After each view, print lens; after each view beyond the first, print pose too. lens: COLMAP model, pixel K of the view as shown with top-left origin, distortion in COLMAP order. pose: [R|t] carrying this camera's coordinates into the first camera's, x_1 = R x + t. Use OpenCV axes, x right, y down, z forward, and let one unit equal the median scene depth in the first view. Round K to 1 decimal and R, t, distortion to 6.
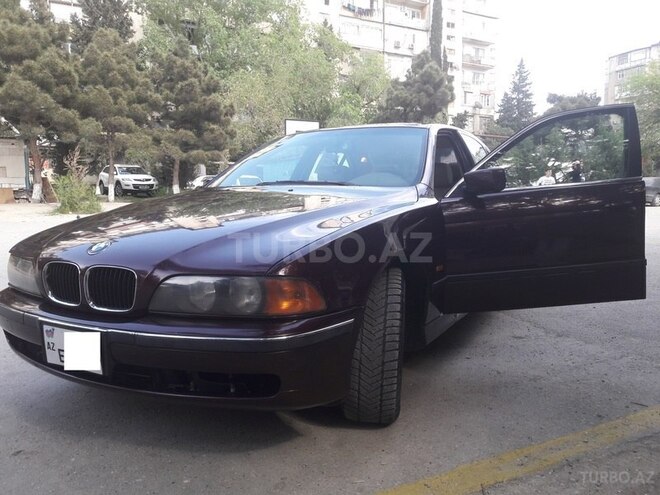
lens RADIAL K [[546.8, 0, 331.6], [0, 546.8, 235.5], [0, 0, 1]] dist [0.008508, -0.018734]
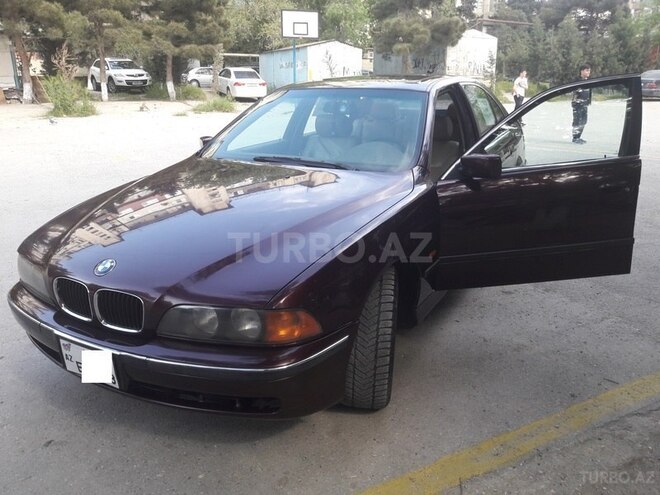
lens RADIAL K [[546.8, 0, 331.6], [0, 546.8, 235.5], [0, 0, 1]] dist [0.008508, -0.018734]
pose [[0.999986, -0.004907, -0.002086, 0.007531], [0.005231, 0.978672, 0.205364, -0.175148], [0.001034, -0.205372, 0.978683, -0.007506]]
